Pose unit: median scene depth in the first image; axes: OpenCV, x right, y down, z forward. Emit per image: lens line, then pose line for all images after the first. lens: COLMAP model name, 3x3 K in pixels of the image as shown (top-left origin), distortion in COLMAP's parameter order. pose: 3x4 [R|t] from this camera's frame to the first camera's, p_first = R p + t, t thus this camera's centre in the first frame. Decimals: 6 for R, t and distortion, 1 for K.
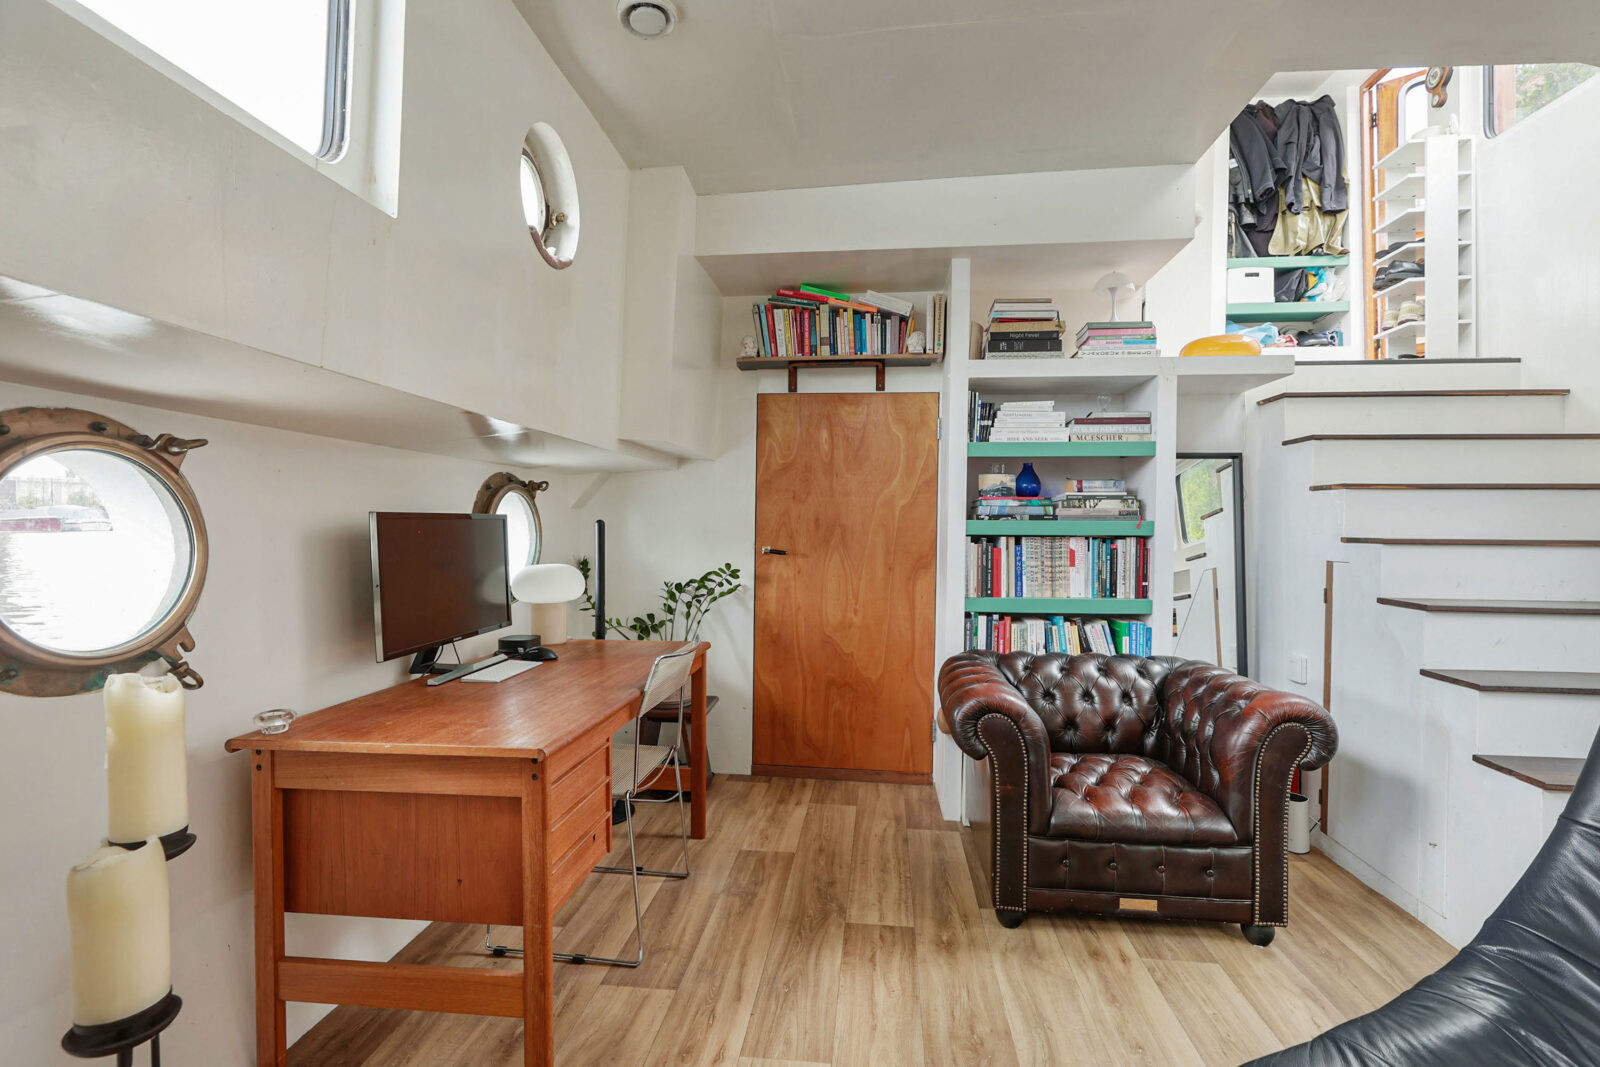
lens RADIAL K [[732.8, 0, 800.0], [0, 732.8, 533.5], [0, 0, 1]] dist [0.002051, -0.000025]
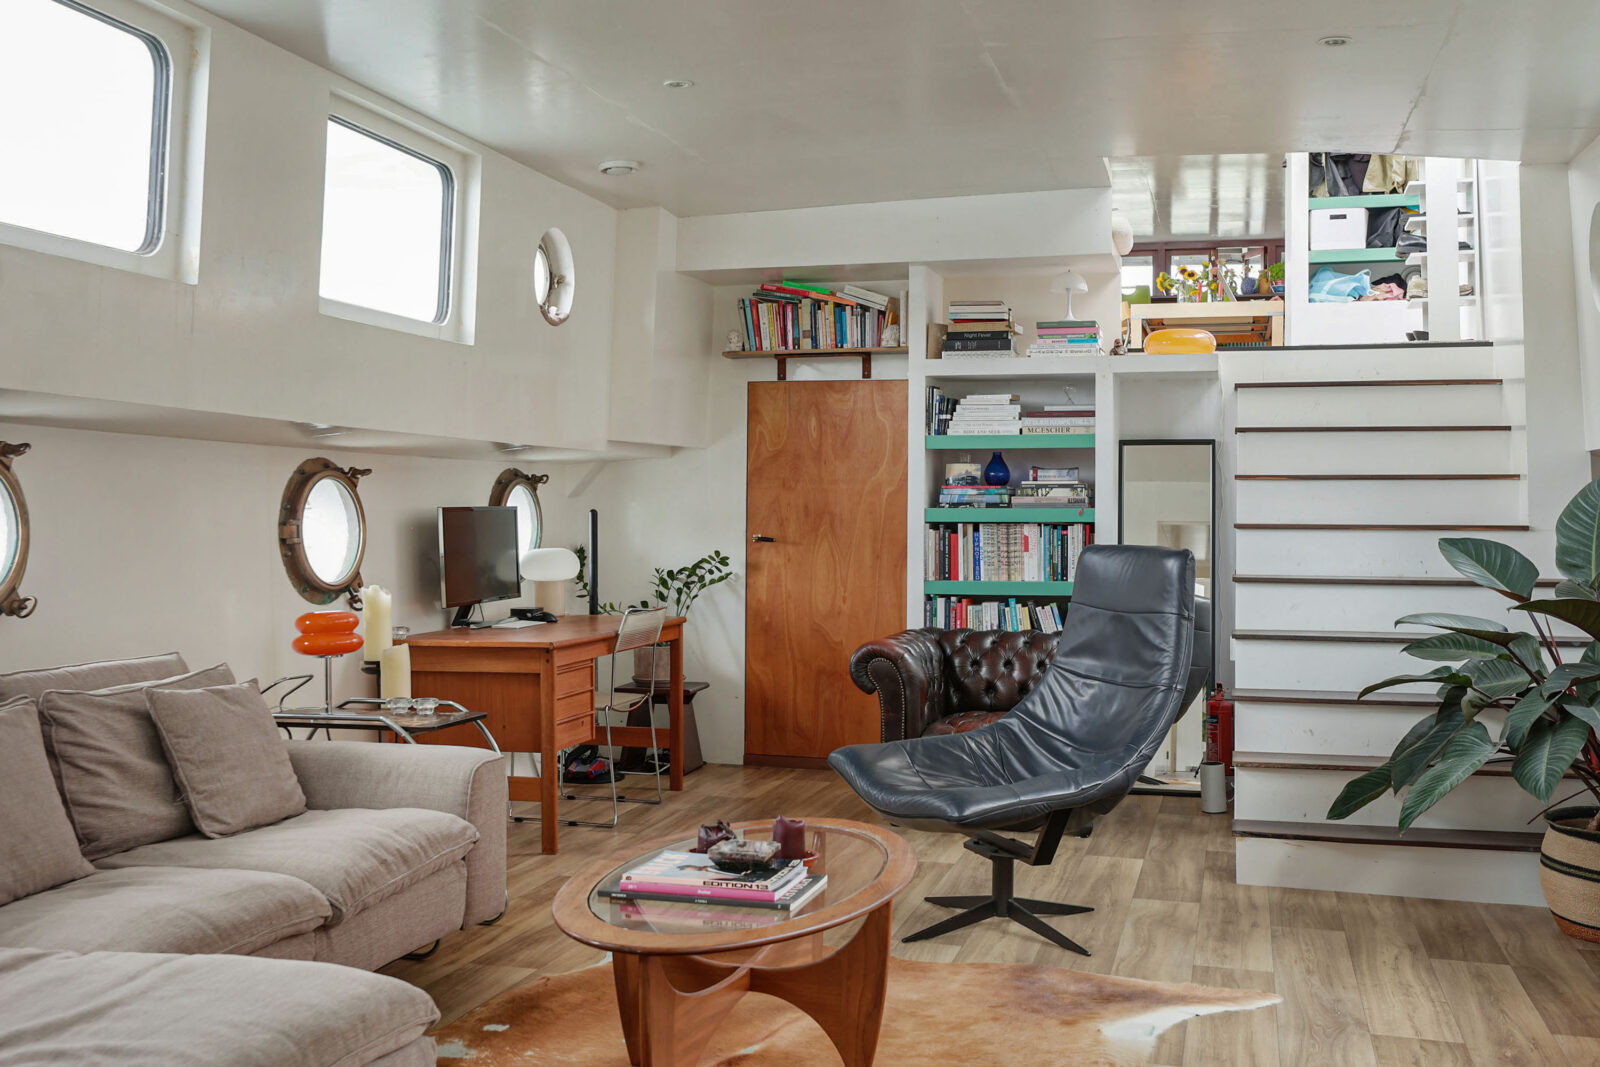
lens RADIAL K [[1612.0, 0, 809.0], [0, 1612.0, 483.4], [0, 0, 1]] dist [-0.005484, 0.003372]
pose [[0.987881, -0.006542, -0.155076, 0.417392], [0.002748, 0.999692, -0.024670, 0.003034], [0.155189, 0.023945, 0.987594, -1.325620]]
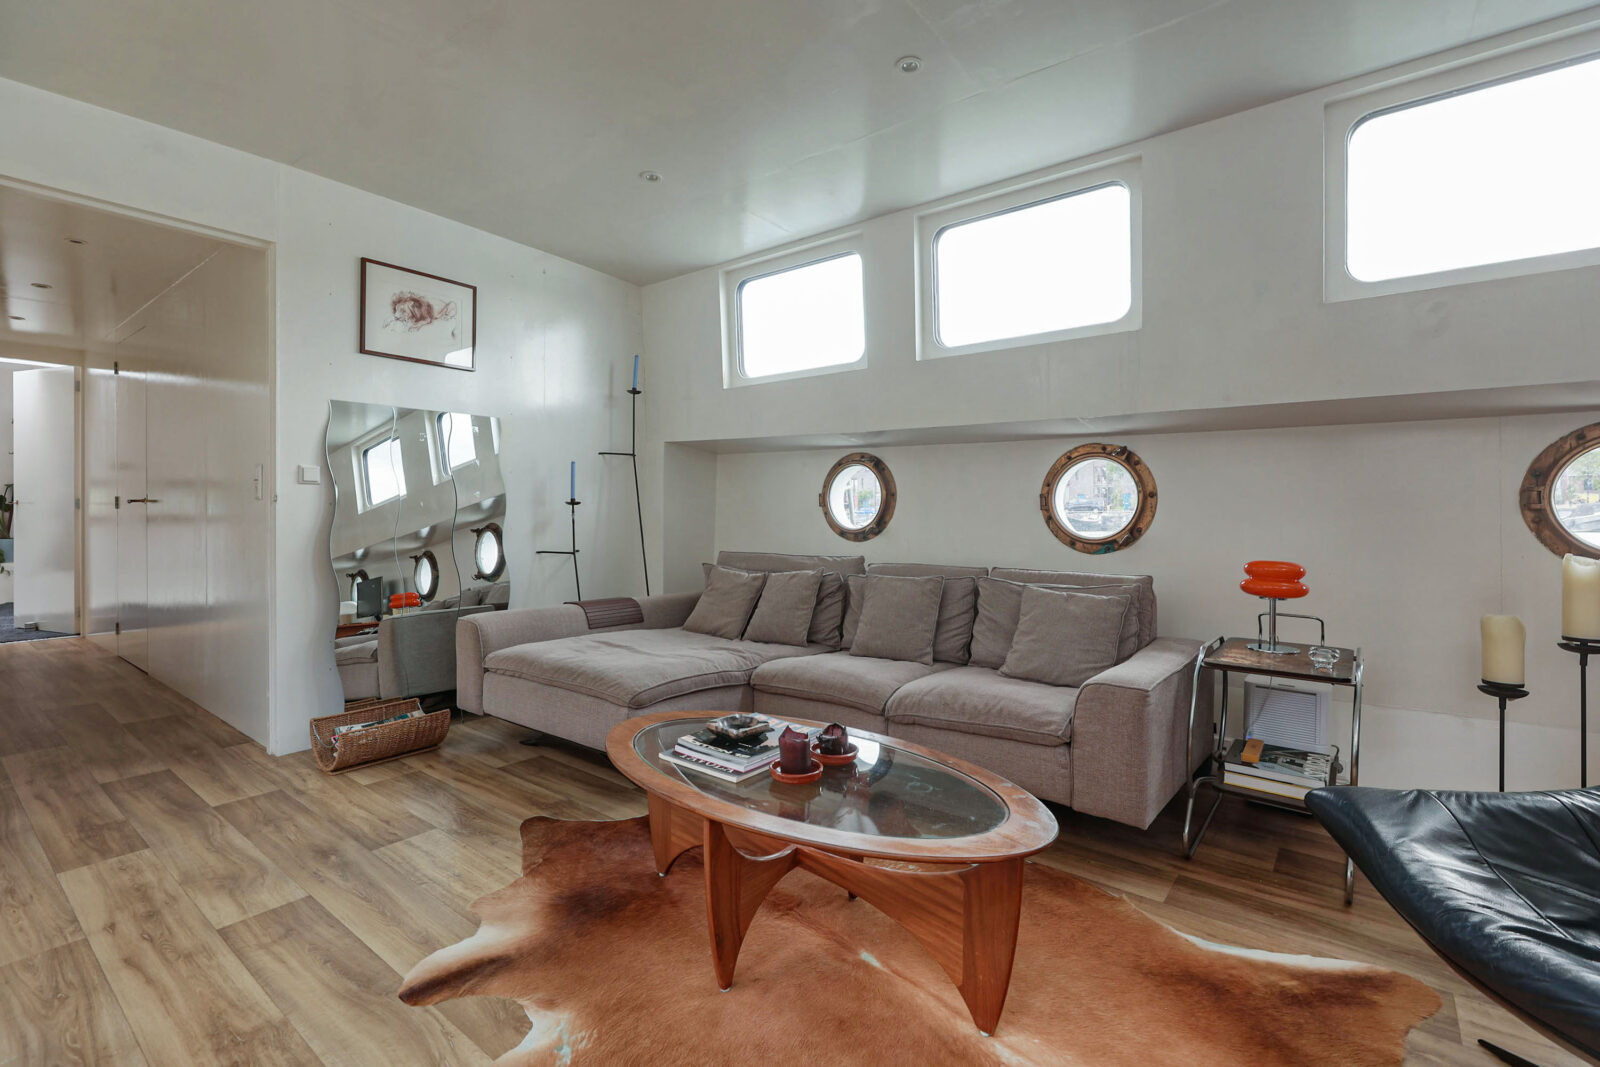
lens RADIAL K [[725.8, 0, 797.9], [0, 725.8, 518.7], [0, 0, 1]] dist [0.001907, -0.000081]
pose [[-0.529631, -0.002169, -0.848225, 0.704327], [-0.011862, 0.999918, 0.004849, 0.040443], [0.848145, 0.012630, -0.529614, 0.094185]]
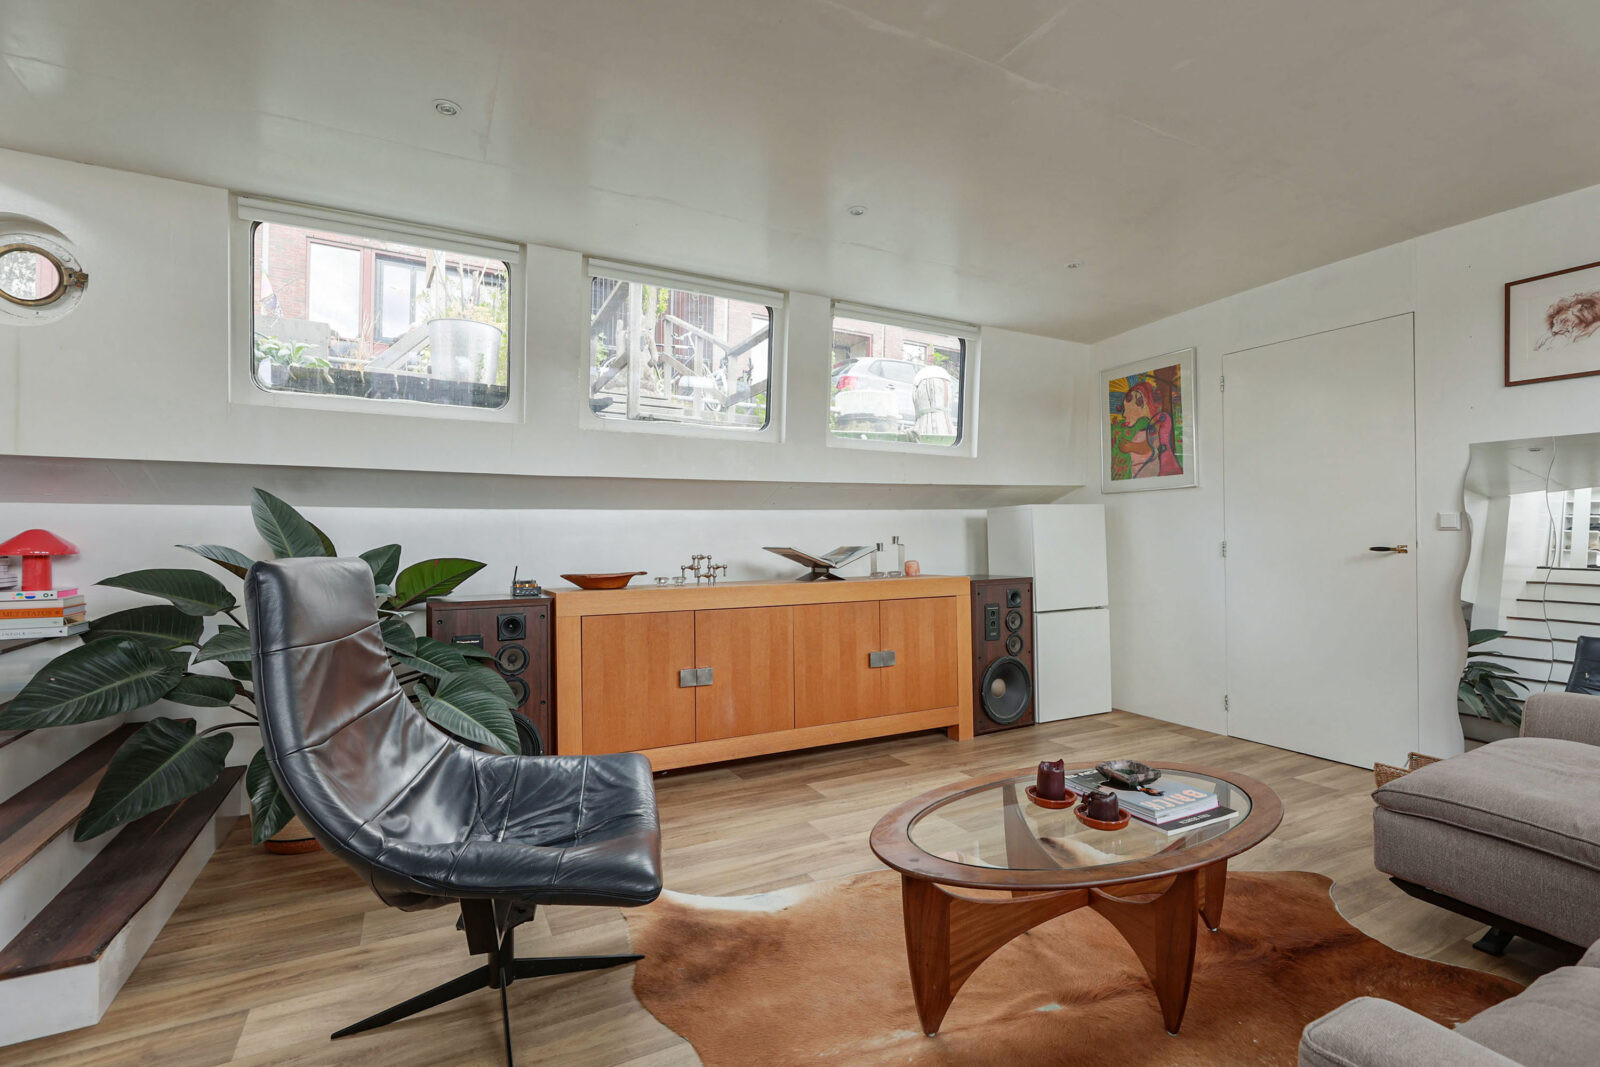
lens RADIAL K [[732.8, 0, 800.0], [0, 732.8, 533.5], [0, 0, 1]] dist [0.002051, -0.000025]
pose [[-0.551490, -0.008098, 0.834142, -0.192044], [-0.001416, 0.999961, 0.008772, 0.000452], [-0.834180, 0.003657, -0.551480, 0.339790]]
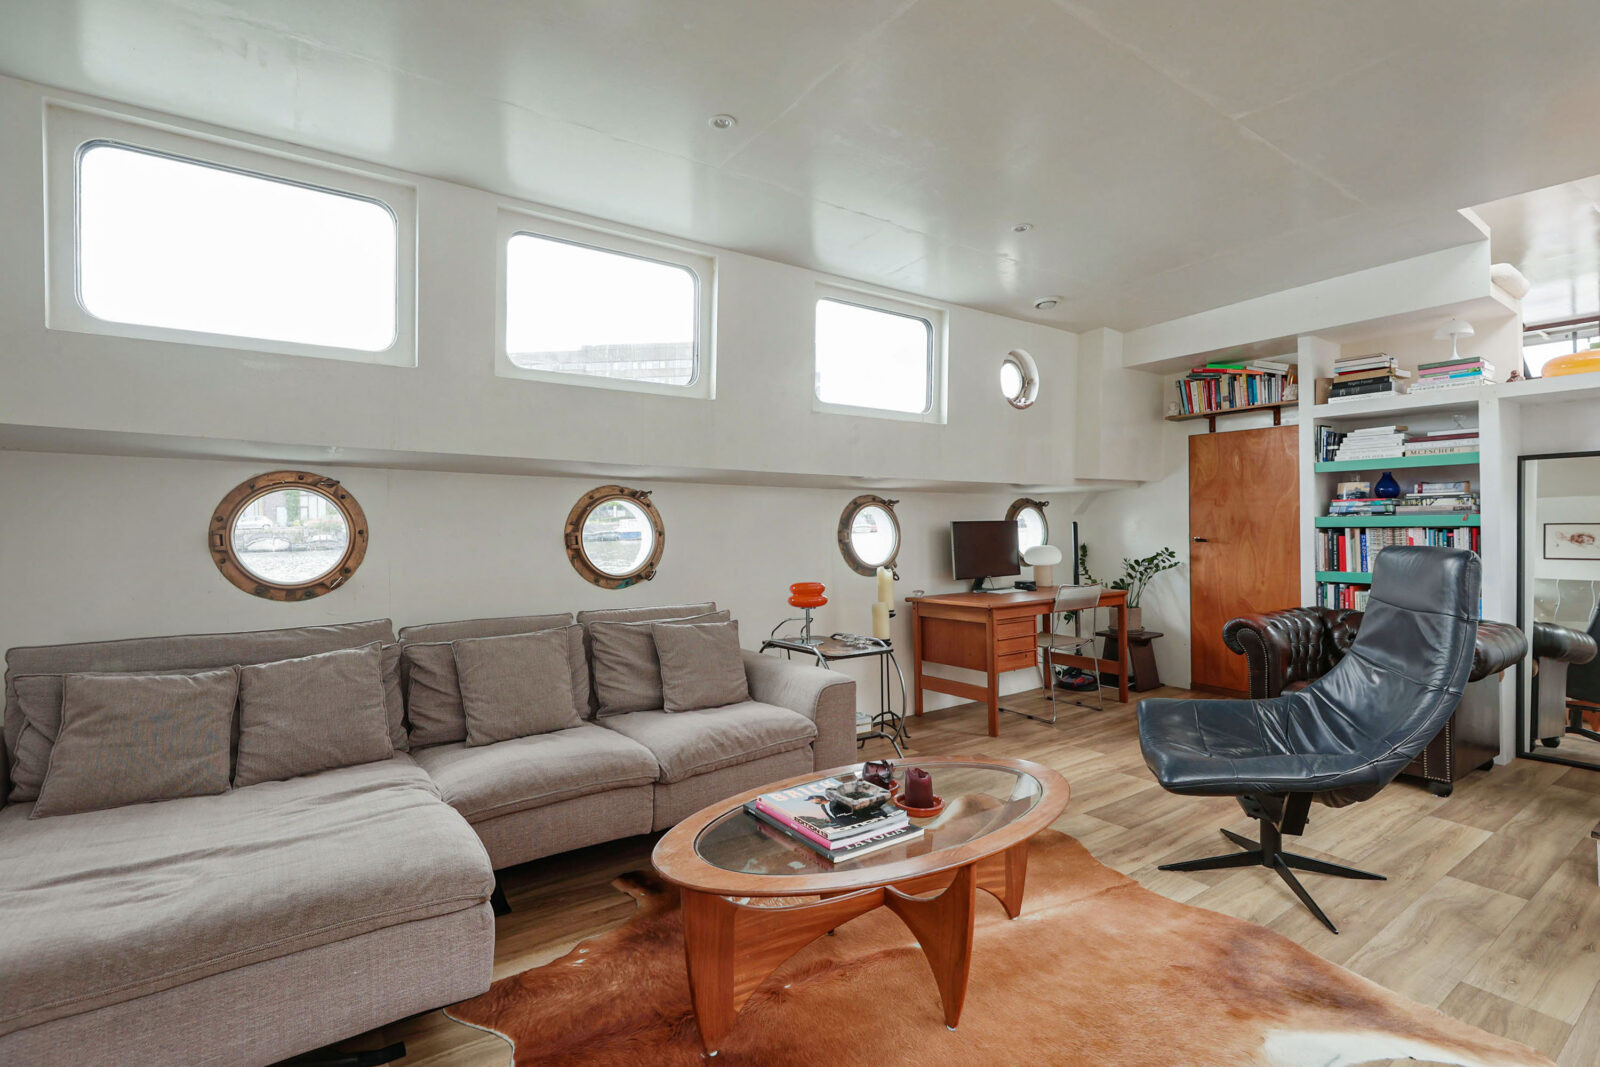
lens RADIAL K [[747.4, 0, 803.5], [0, 747.4, 519.5], [0, 0, 1]] dist [0.000415, 0.000100]
pose [[0.664378, -0.020717, -0.747110, 0.642172], [0.008341, 0.999759, -0.020306, 0.007699], [0.747351, 0.007259, 0.664390, -0.703264]]
